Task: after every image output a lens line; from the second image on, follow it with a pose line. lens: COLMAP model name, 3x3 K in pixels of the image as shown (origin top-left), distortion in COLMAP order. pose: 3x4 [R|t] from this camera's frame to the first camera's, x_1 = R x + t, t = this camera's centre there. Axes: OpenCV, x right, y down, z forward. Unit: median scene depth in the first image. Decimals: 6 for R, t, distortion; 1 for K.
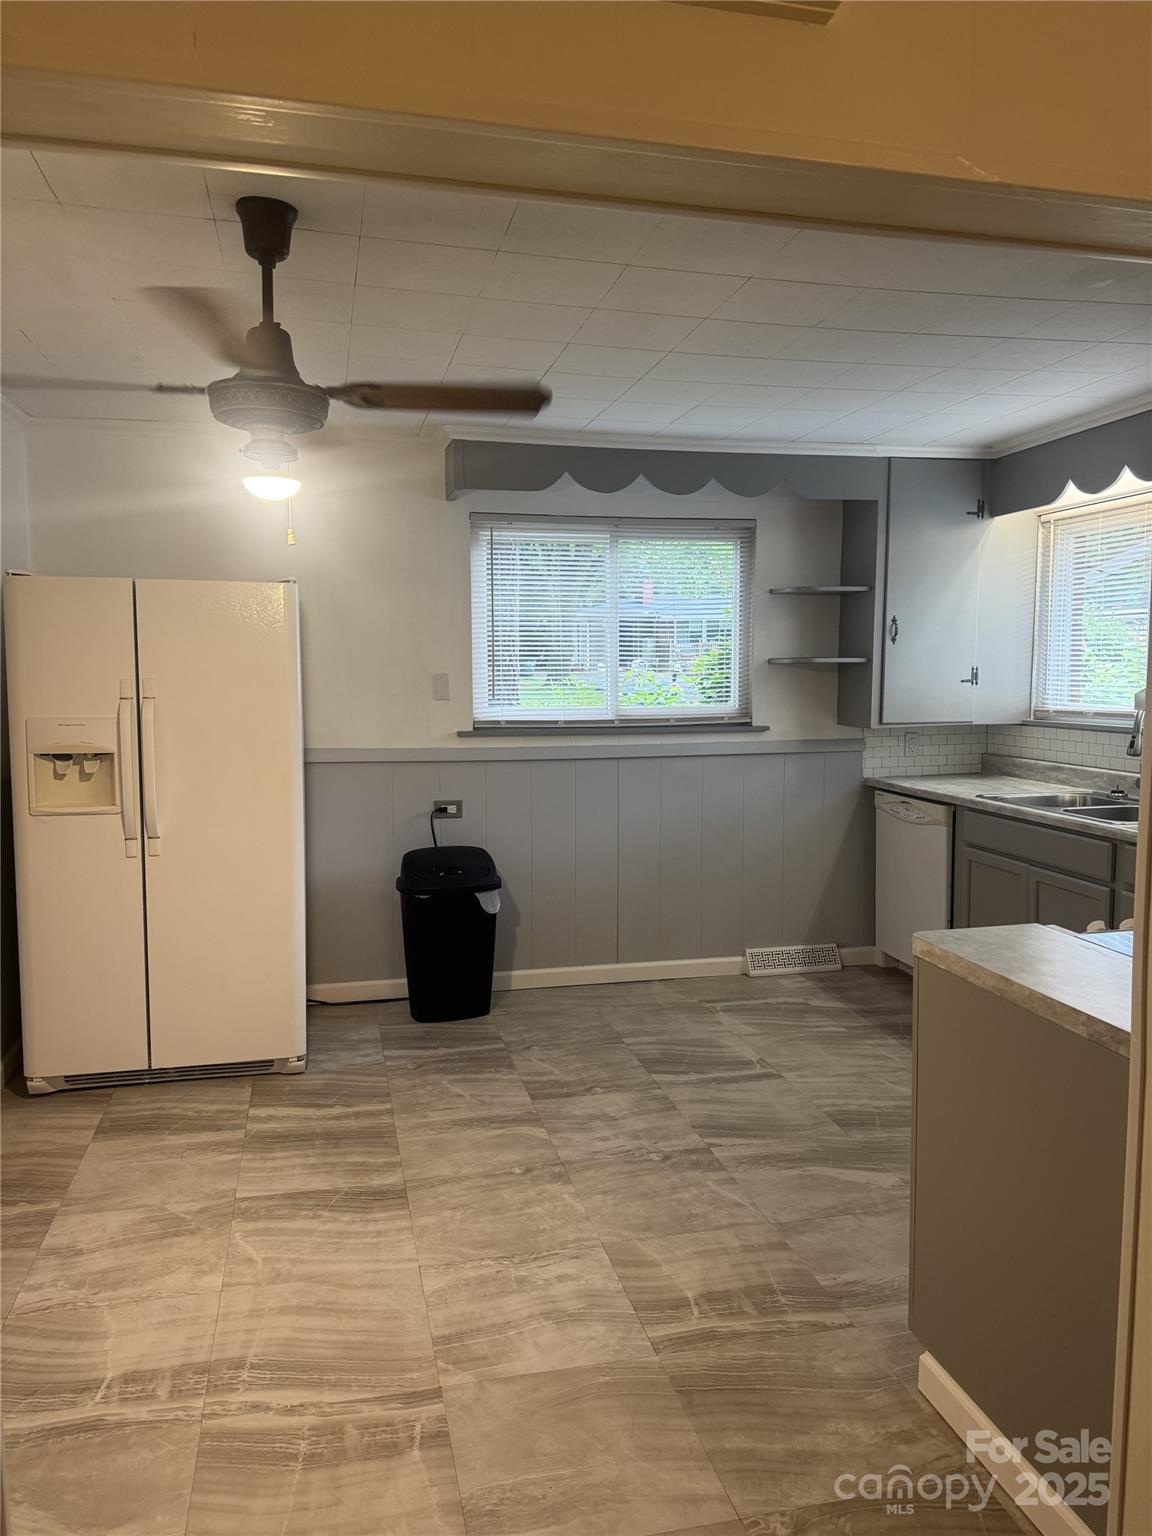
lens RADIAL K [[1055.0, 0, 576.0], [0, 1055.0, 768.0], [0, 0, 1]] dist [0.183581, -0.351422]
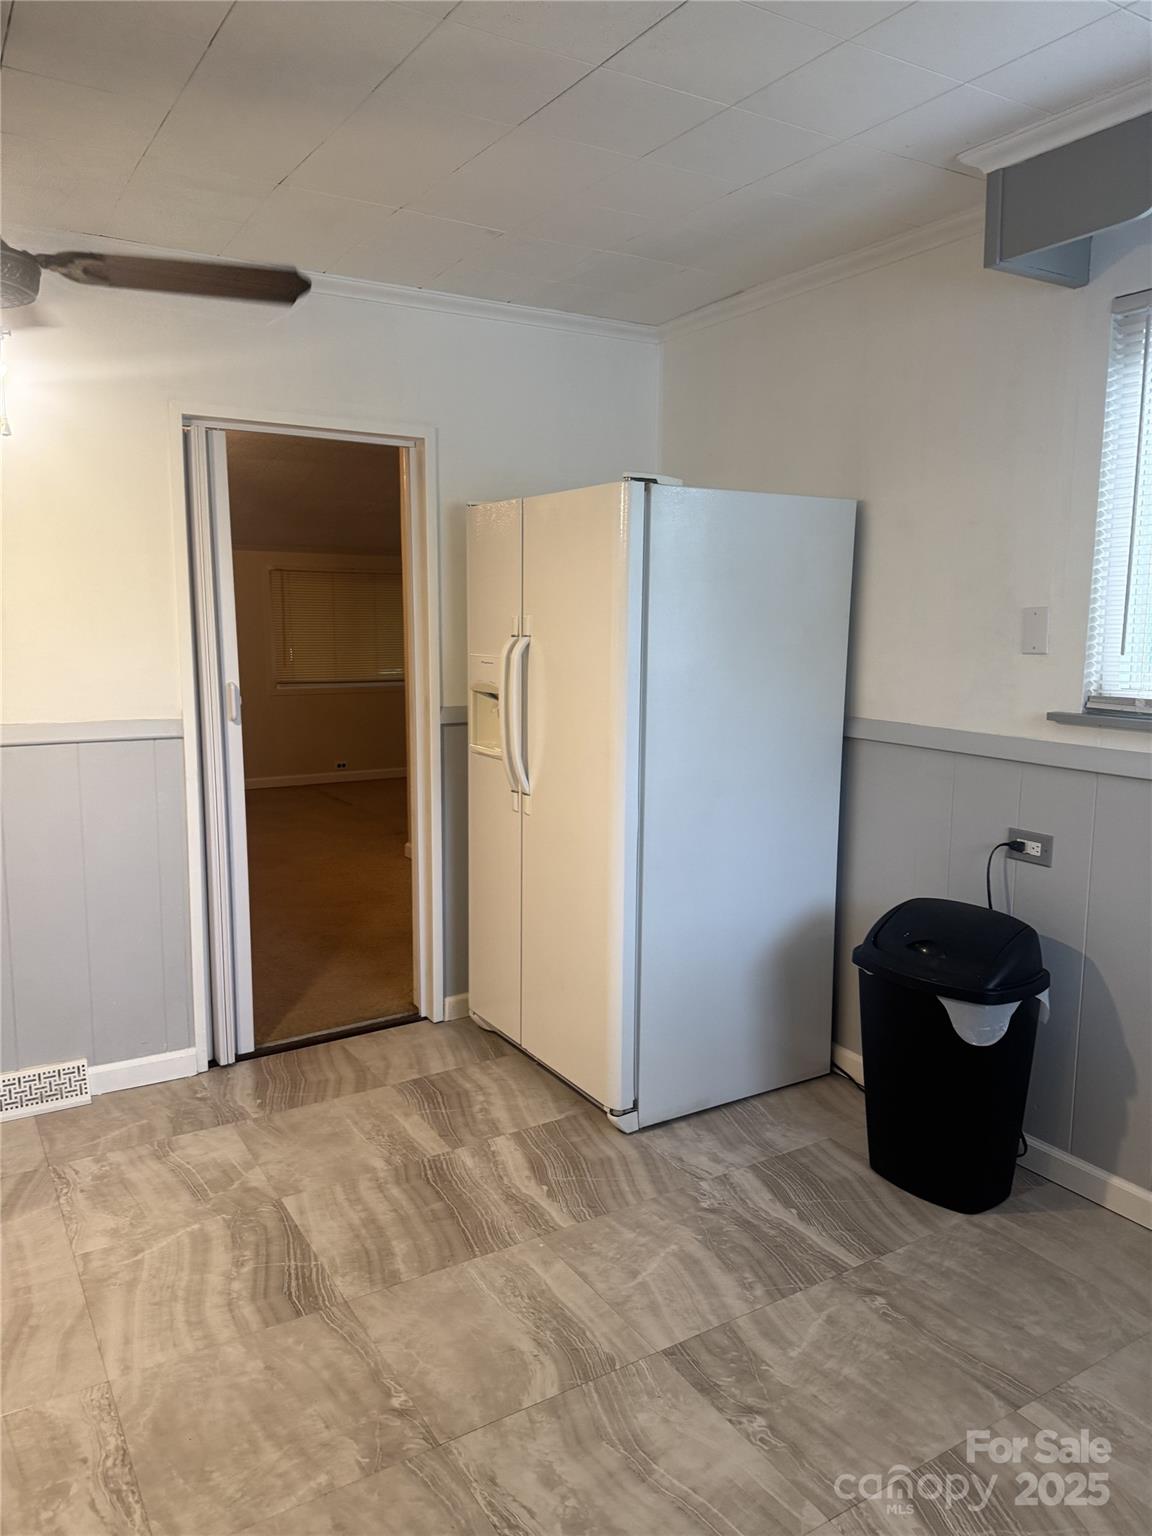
lens RADIAL K [[1093.7, 0, 576.0], [0, 1093.7, 768.0], [0, 0, 1]] dist [0.002061, -0.005283]
pose [[0.318344, 0.142166, -0.937255, 0.398065], [-0.094745, 0.988512, 0.117760, -0.056345], [0.943229, 0.051312, 0.328156, 0.663468]]
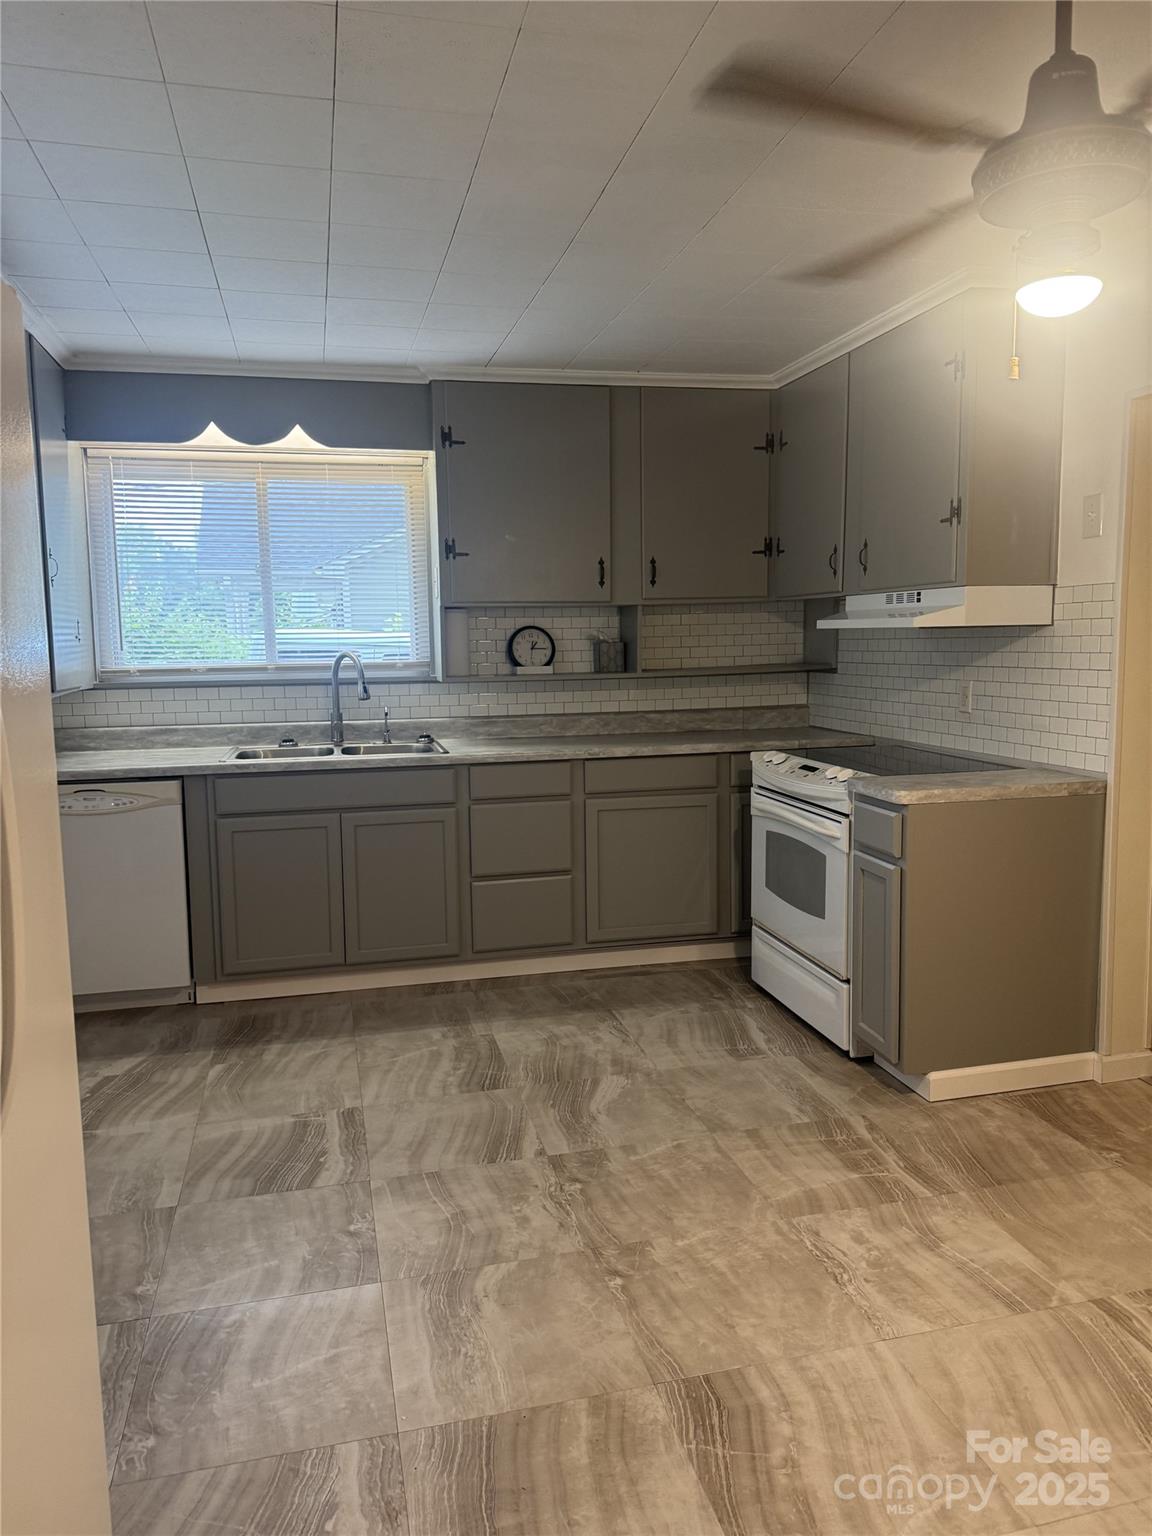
lens RADIAL K [[1075.7, 0, 576.0], [0, 1075.7, 768.0], [0, 0, 1]] dist [0.091406, -0.125087]
pose [[-0.006634, -0.112110, 0.993674, -0.570545], [0.106873, 0.987925, 0.112175, -0.041680], [-0.994251, 0.106941, 0.005428, 0.751901]]
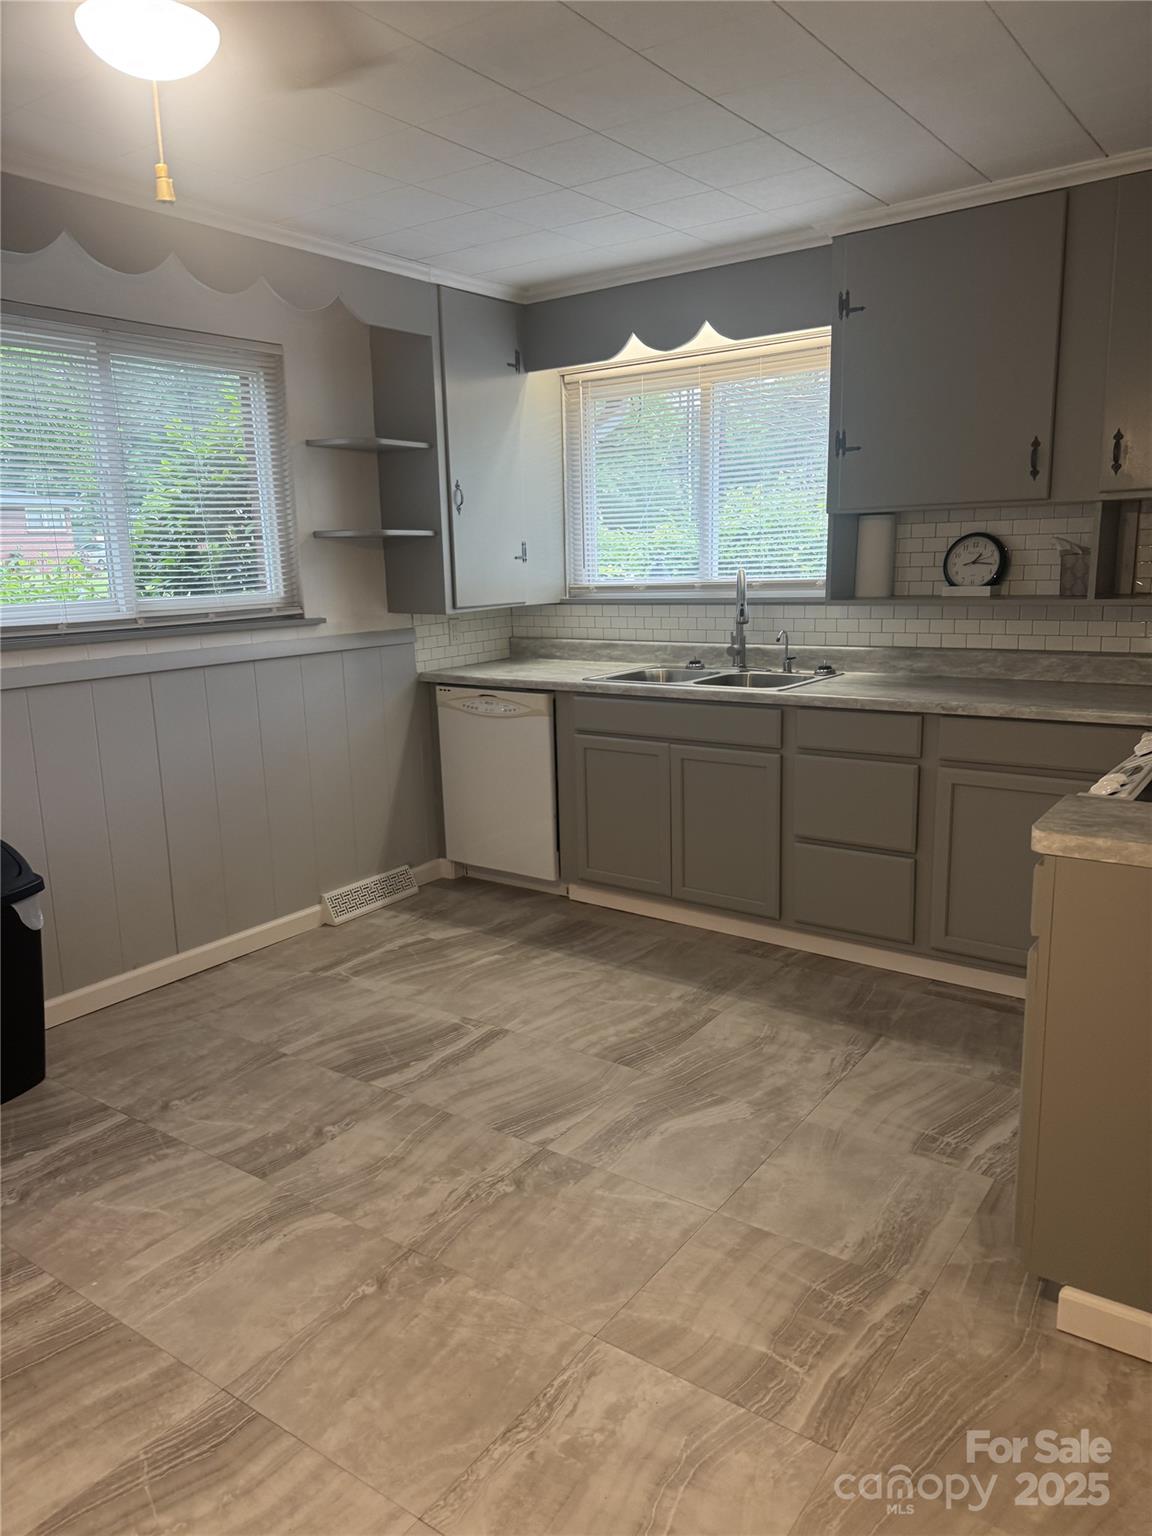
lens RADIAL K [[1064.5, 0, 565.4], [0, 1064.5, 774.9], [0, 0, 1]] dist [0.141490, -0.225010]
pose [[0.756444, -0.148366, 0.637008, -0.263384], [0.083627, 0.987878, 0.130780, -0.016031], [-0.648690, -0.045657, 0.759682, 0.320306]]
